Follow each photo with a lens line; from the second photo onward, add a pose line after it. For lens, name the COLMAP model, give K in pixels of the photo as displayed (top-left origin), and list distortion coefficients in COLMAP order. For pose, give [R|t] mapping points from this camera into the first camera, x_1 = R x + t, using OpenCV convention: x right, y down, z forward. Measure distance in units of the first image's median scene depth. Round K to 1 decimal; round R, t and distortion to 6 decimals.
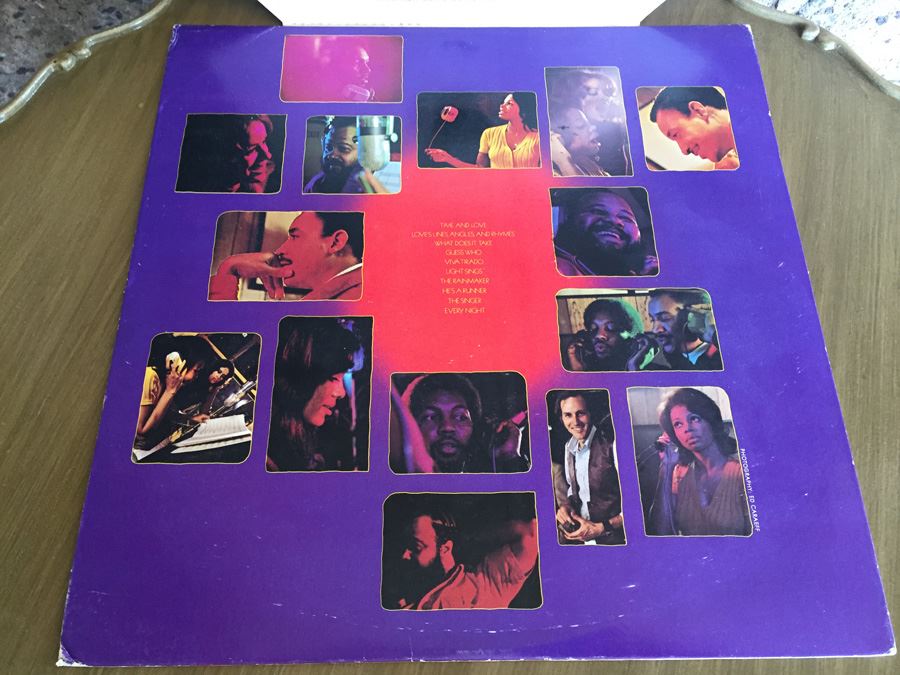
lens RADIAL K [[733.0, 0, 478.2], [0, 733.0, 340.5], [0, 0, 1]] dist [0.061948, -0.054241]
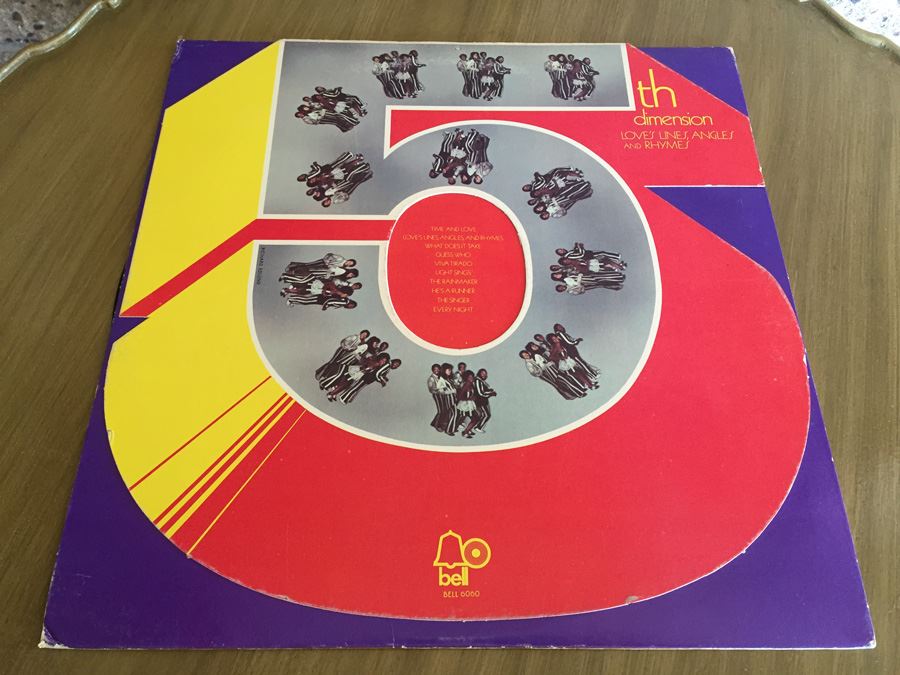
lens RADIAL K [[733.0, 0, 458.4], [0, 733.0, 331.1], [0, 0, 1]] dist [0.061948, -0.054241]
pose [[0.999723, 0.023473, -0.001619, -0.030482], [-0.023528, 0.997912, -0.060146, 0.191049], [0.000204, 0.060168, 0.998188, -0.082449]]
